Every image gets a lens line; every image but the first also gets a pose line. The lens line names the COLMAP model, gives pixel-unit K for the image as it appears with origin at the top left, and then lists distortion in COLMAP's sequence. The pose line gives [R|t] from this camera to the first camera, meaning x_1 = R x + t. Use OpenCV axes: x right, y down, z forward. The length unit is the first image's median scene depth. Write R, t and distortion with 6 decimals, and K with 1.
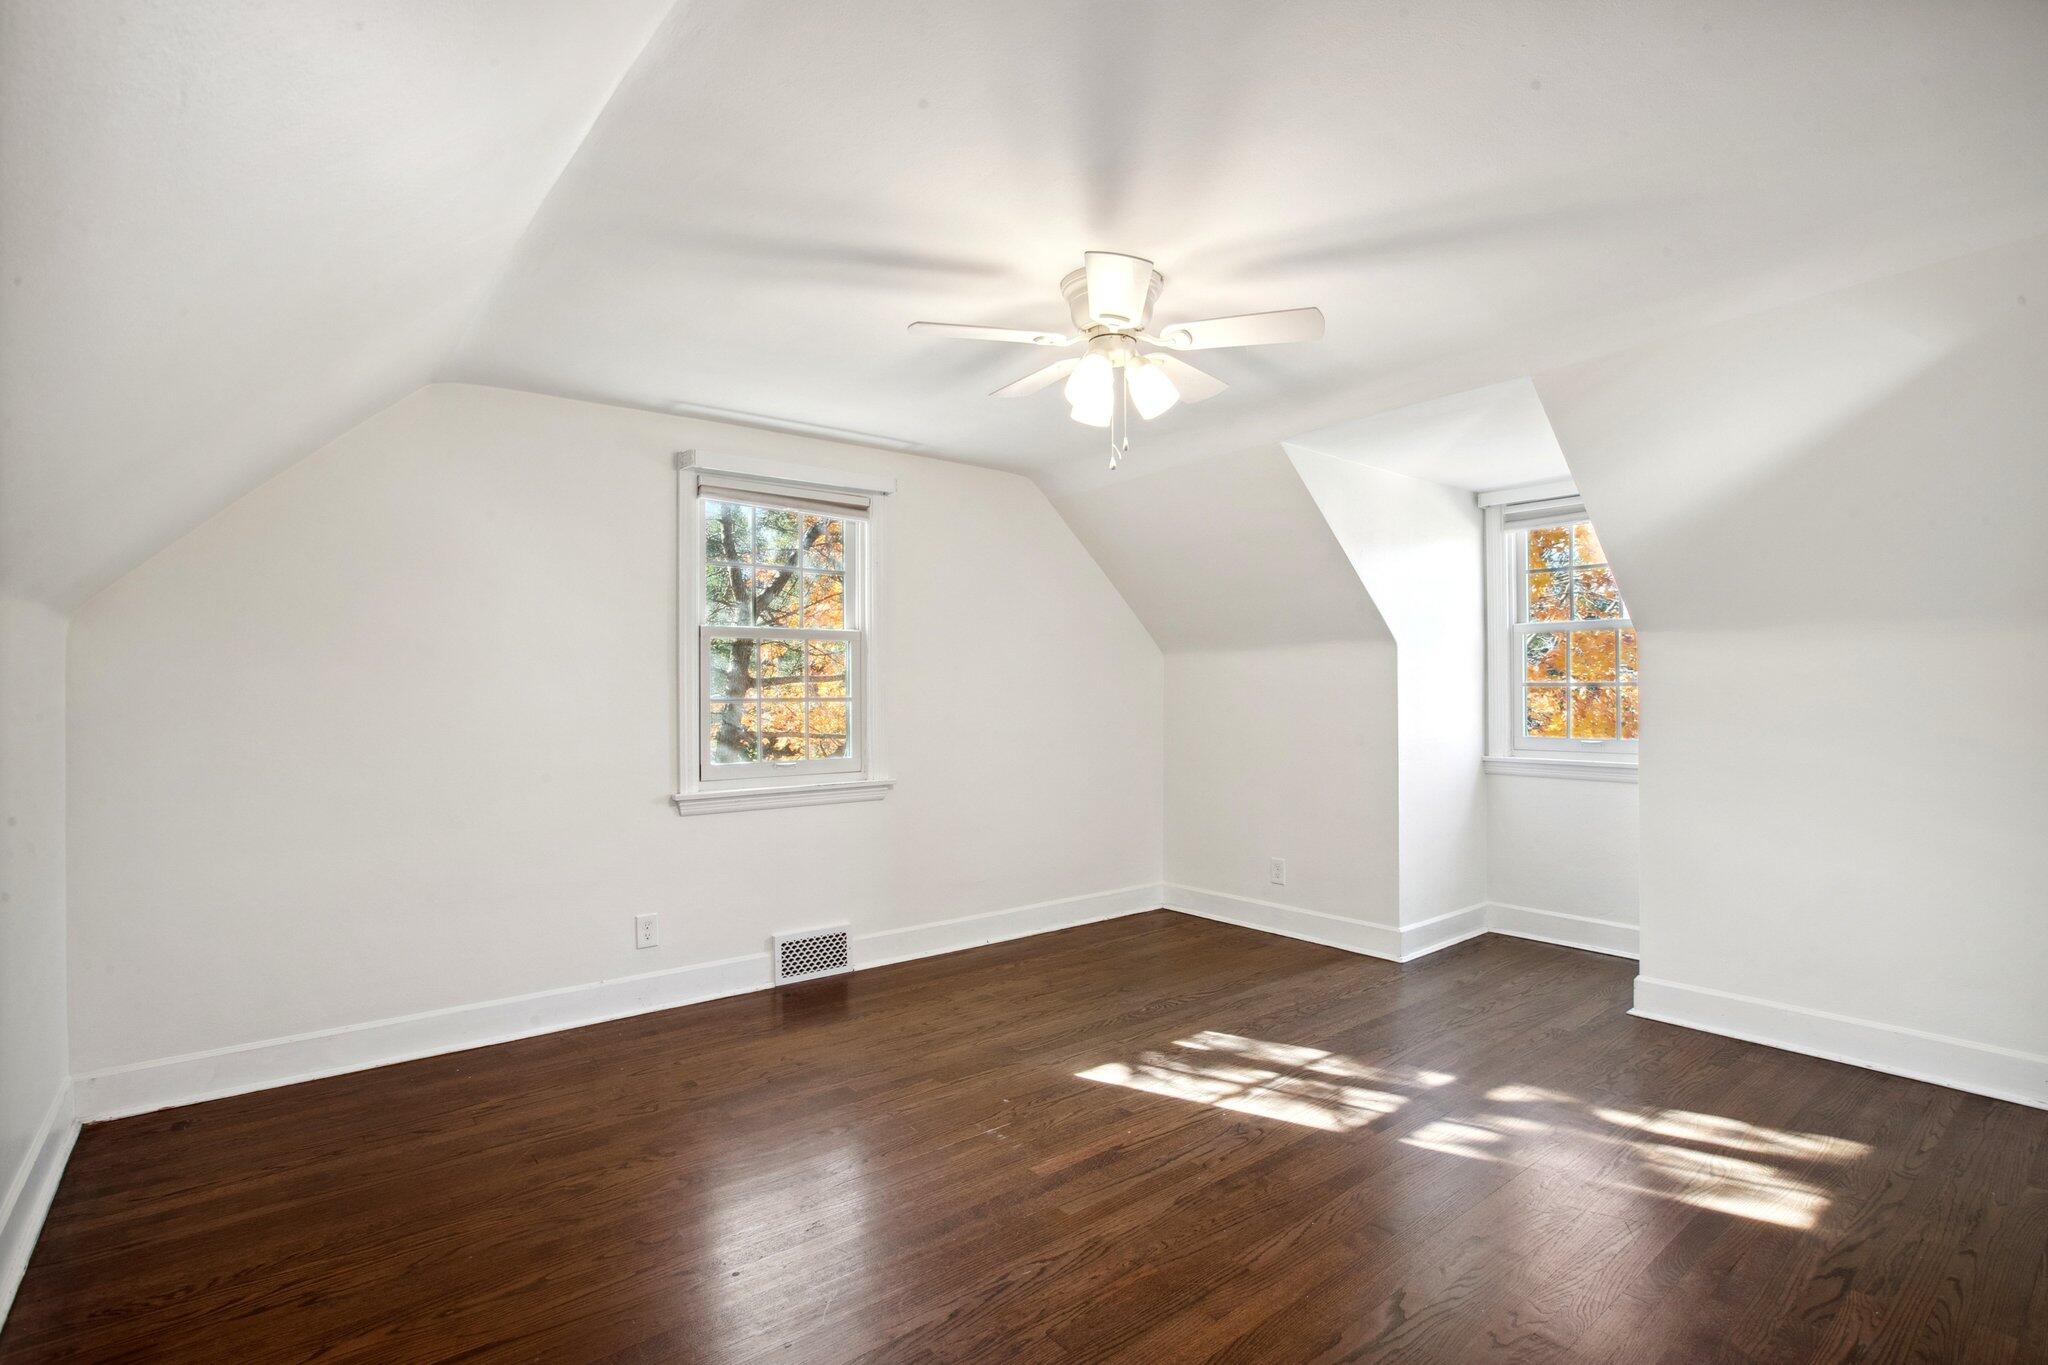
lens RADIAL K [[978.3, 0, 1030.3], [0, 978.3, 696.9], [0, 0, 1]] dist [-0.002683, -0.000077]
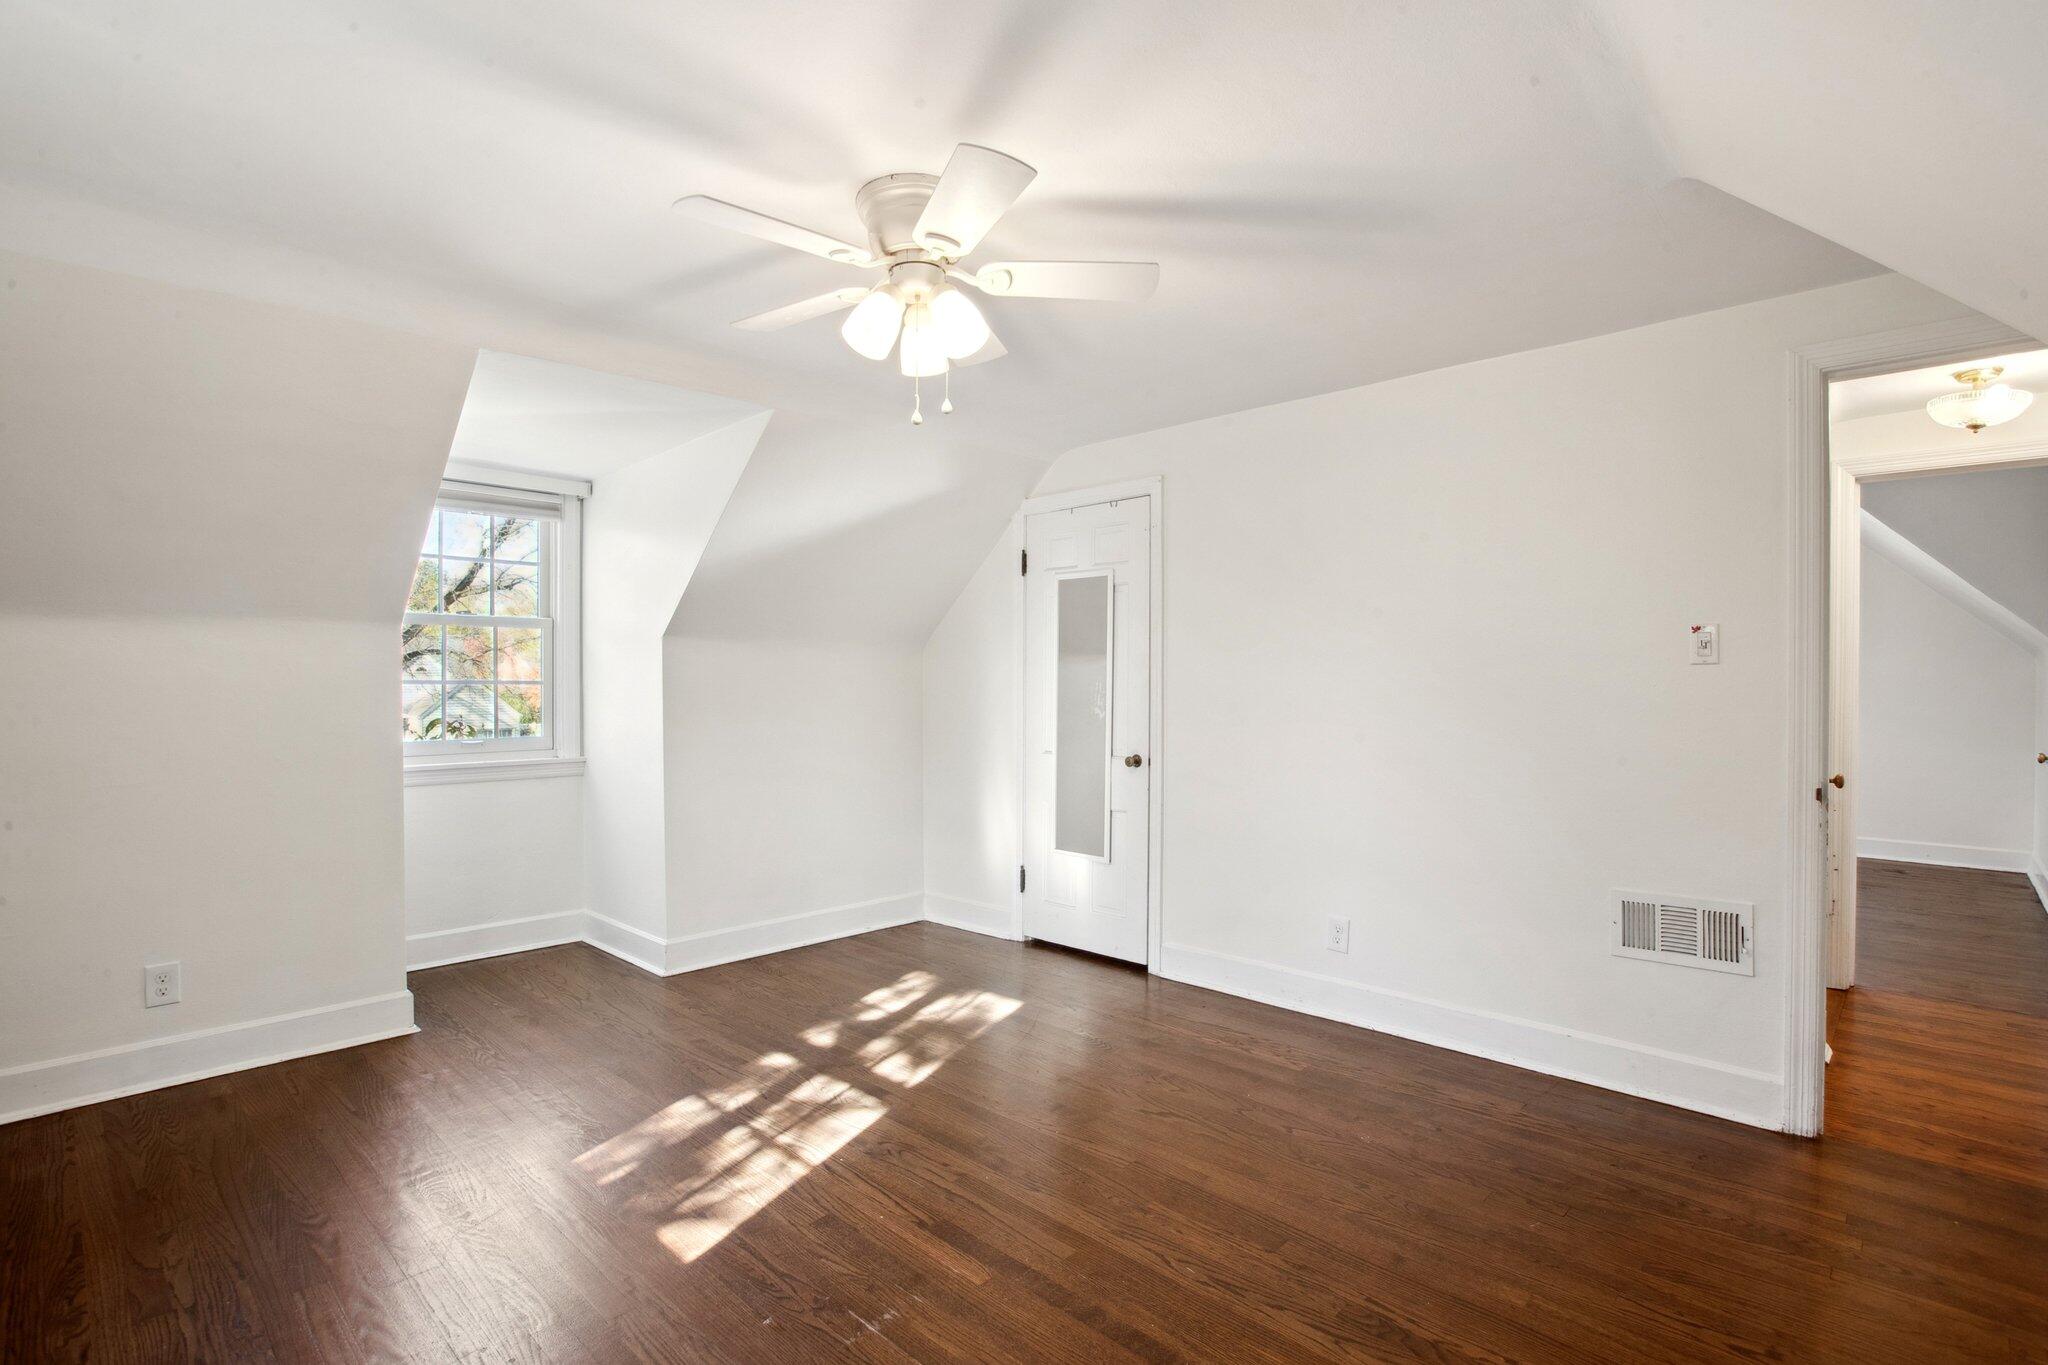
lens RADIAL K [[978.3, 0, 1030.3], [0, 978.3, 696.9], [0, 0, 1]] dist [-0.002683, -0.000077]
pose [[-0.134338, -0.004981, 0.990923, -0.676460], [-0.002298, 0.999986, 0.004715, -0.003484], [-0.990933, -0.001644, -0.134347, 0.901531]]
